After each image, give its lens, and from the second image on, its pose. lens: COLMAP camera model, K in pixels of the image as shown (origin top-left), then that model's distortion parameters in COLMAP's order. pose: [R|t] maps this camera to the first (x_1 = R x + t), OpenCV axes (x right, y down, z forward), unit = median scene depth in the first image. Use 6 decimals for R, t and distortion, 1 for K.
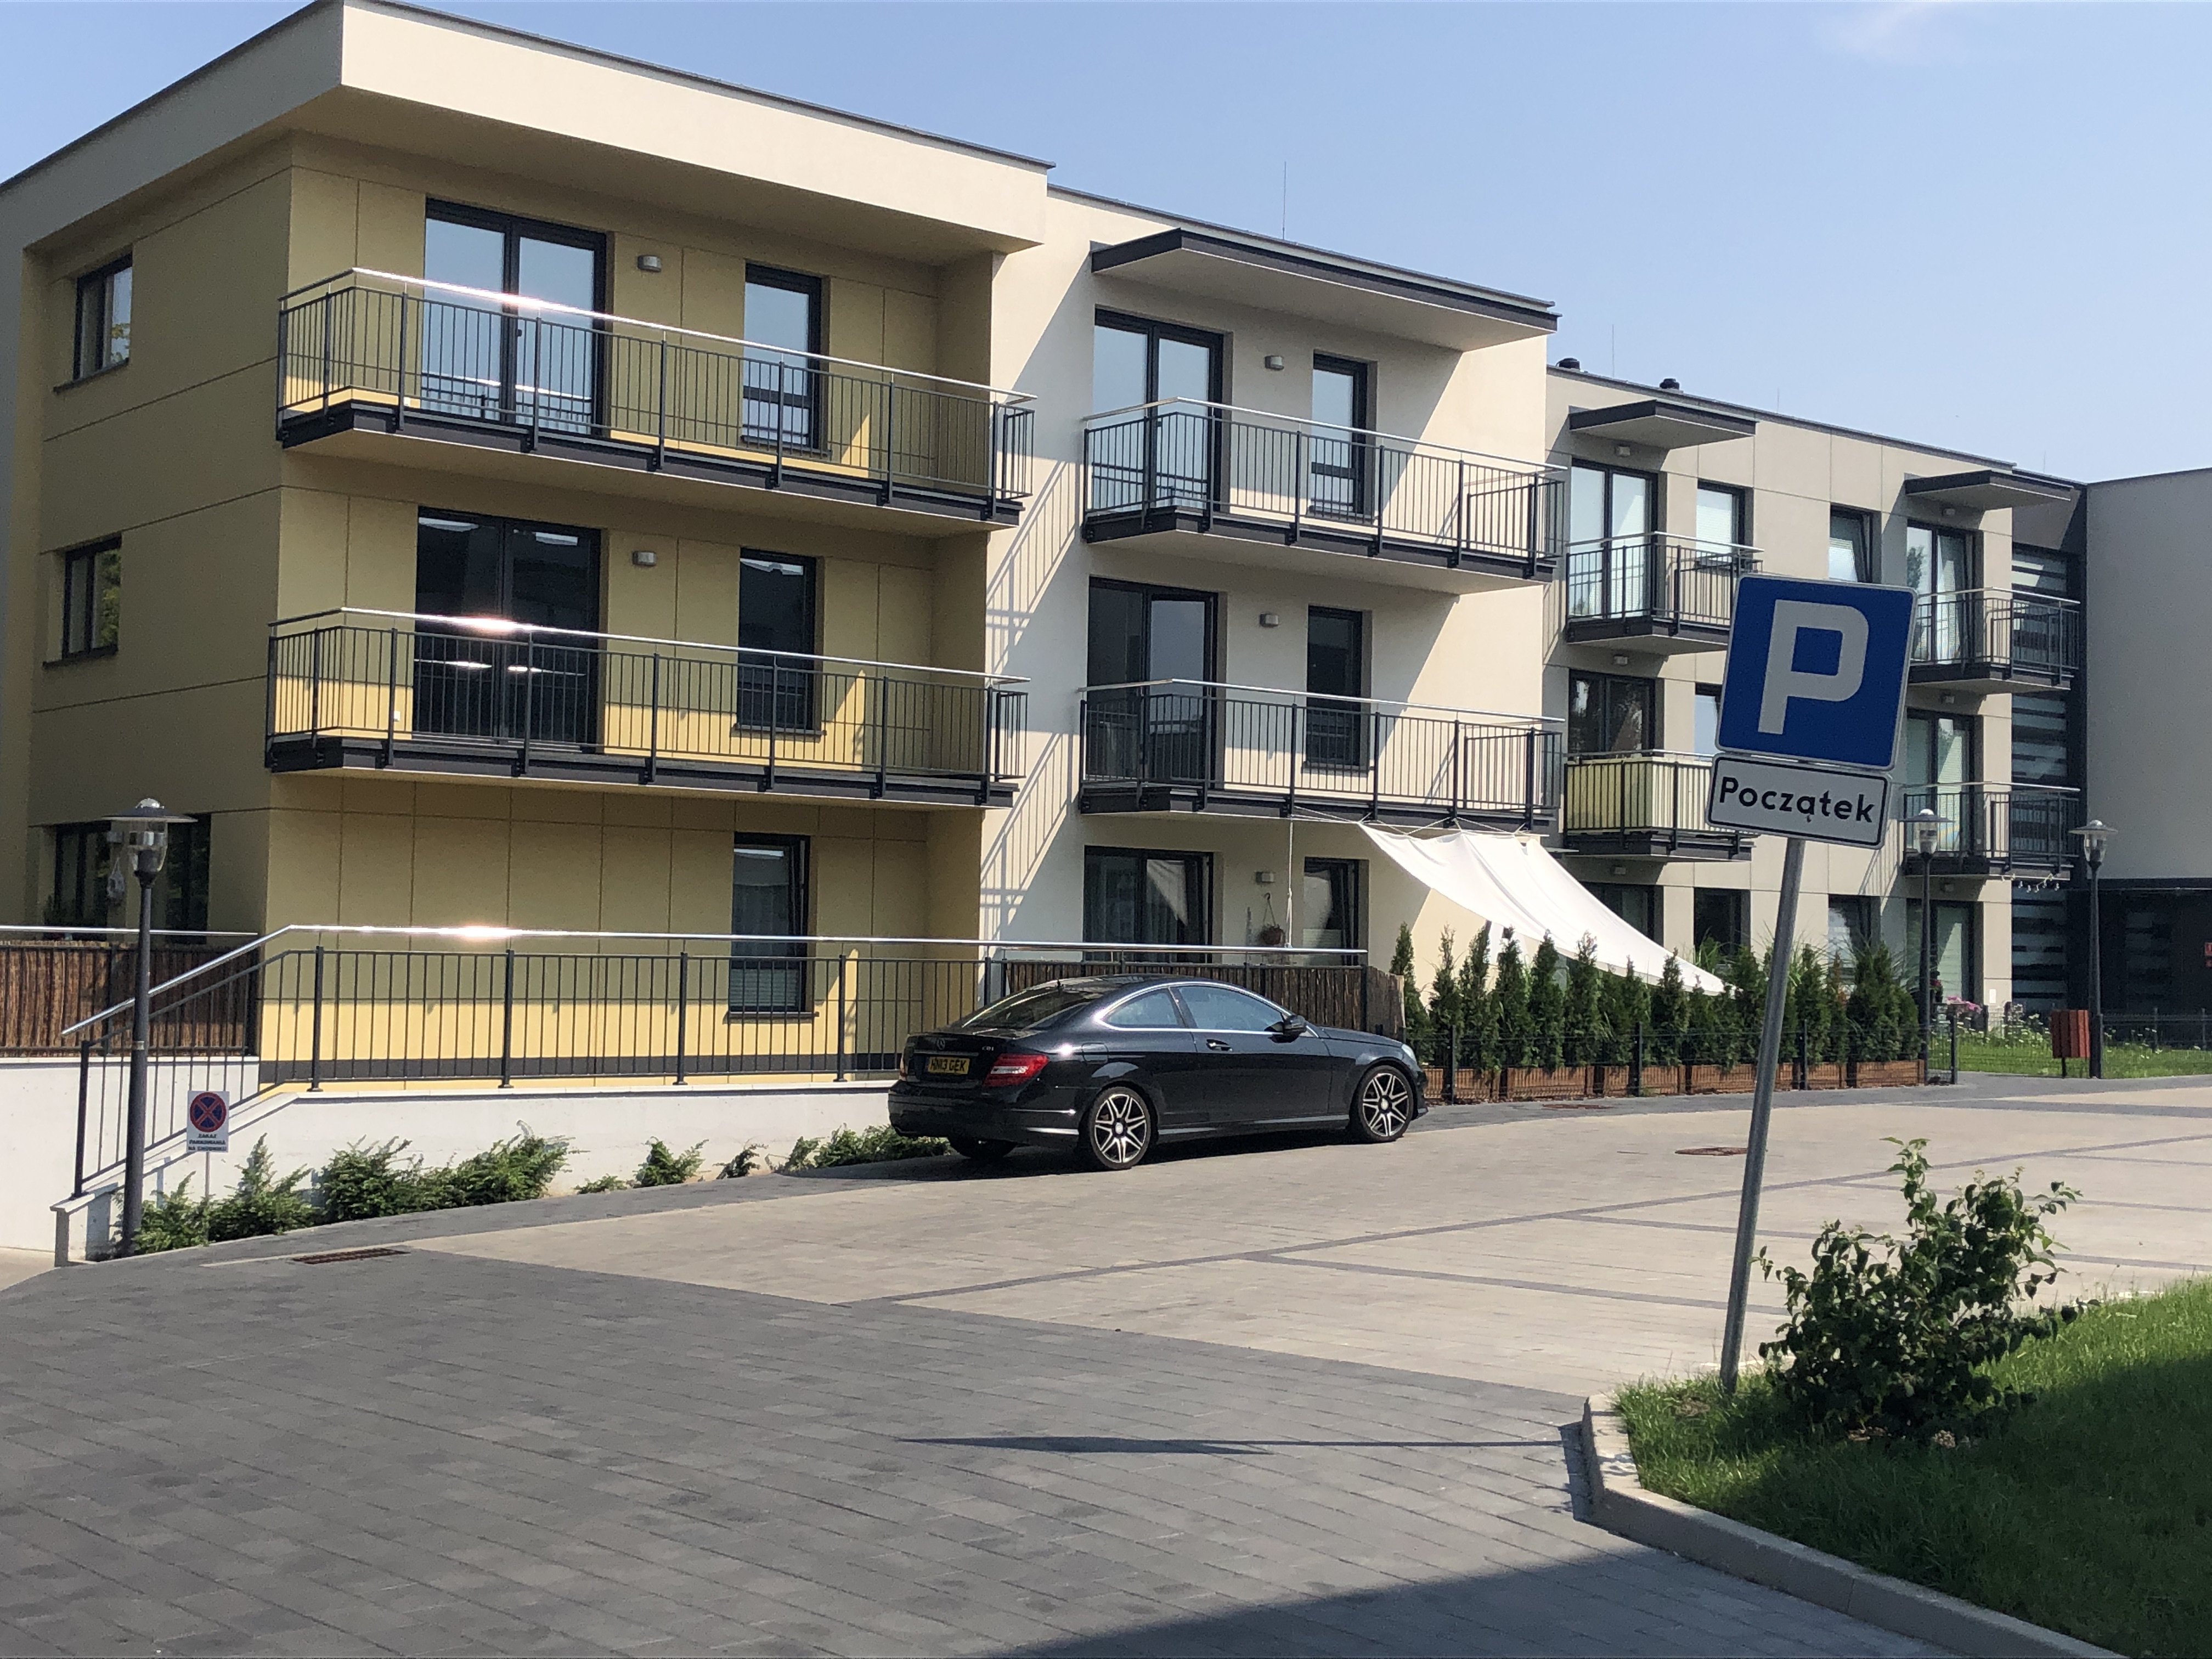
lens RADIAL K [[2836.8, 0, 1113.3], [0, 2836.8, 818.0], [0, 0, 1]] dist [0.168272, -0.686858]
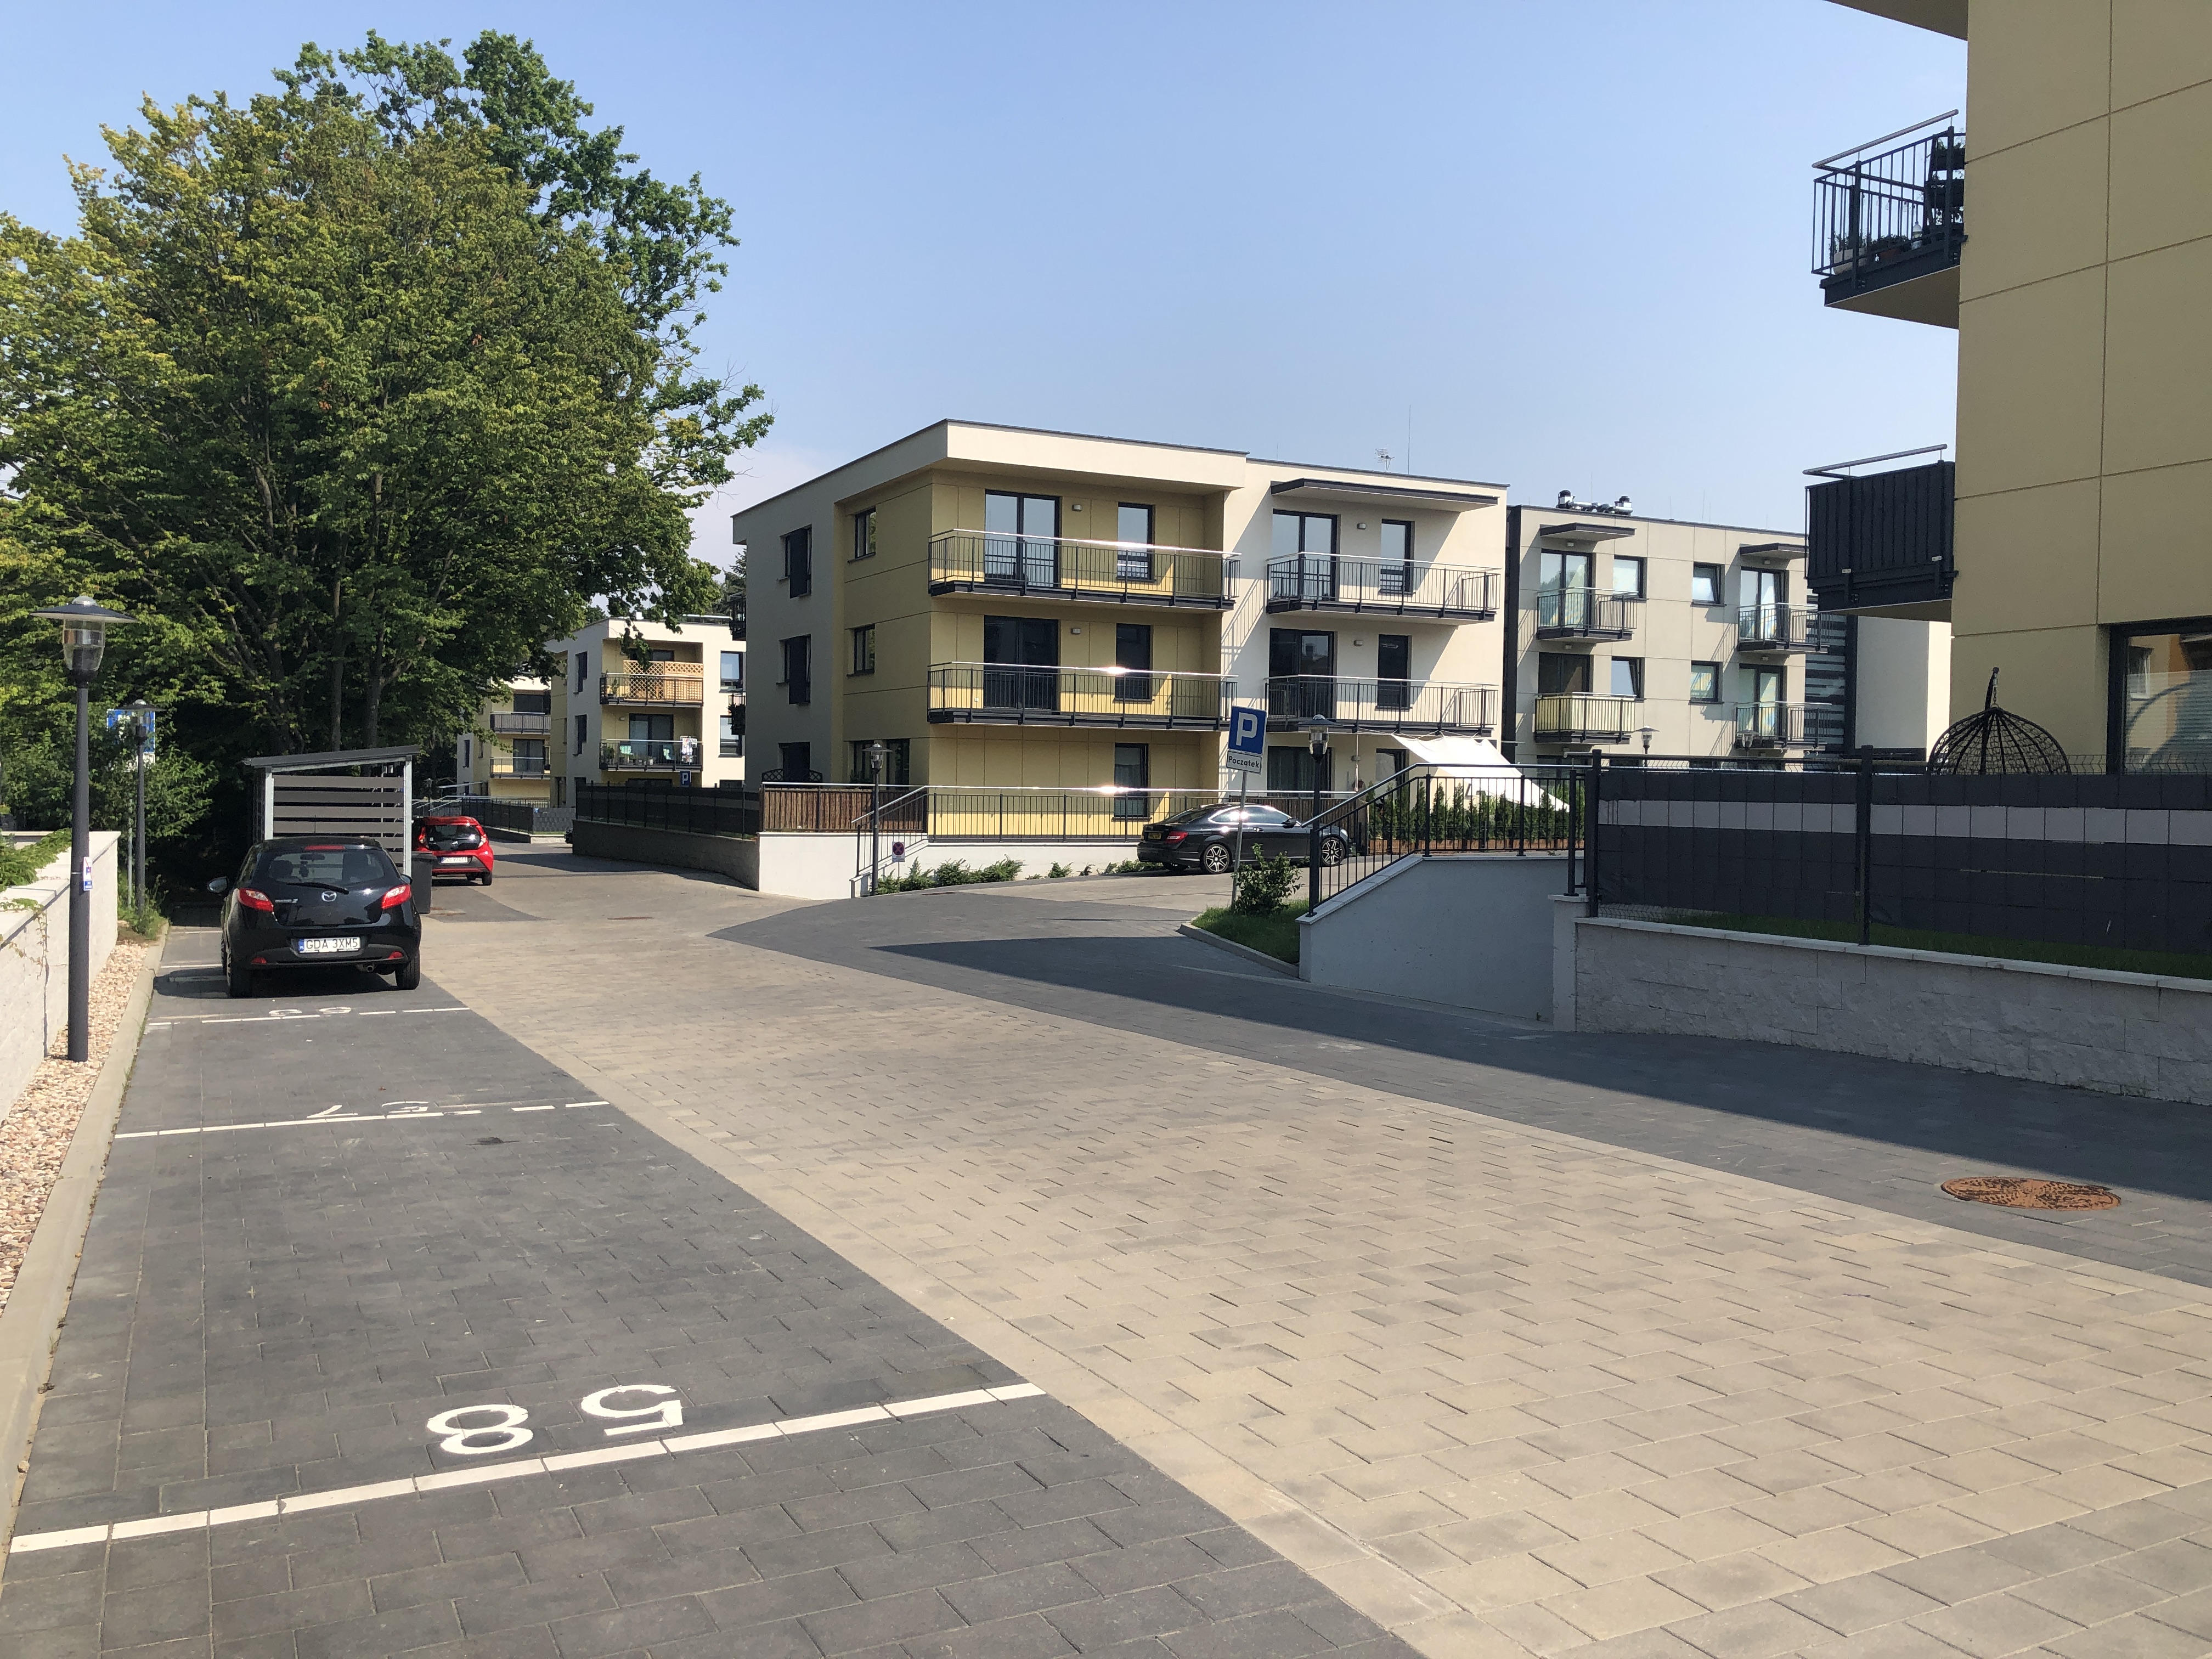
lens RADIAL K [[1813.2, 0, 1105.3], [0, 1813.2, 831.1], [0, 0, 1]] dist [0.064594, -0.000453]
pose [[0.974956, 0.002795, -0.222381, 0.196988], [0.013629, 0.997291, 0.072287, -0.030864], [0.221981, -0.073507, 0.972276, -0.493688]]
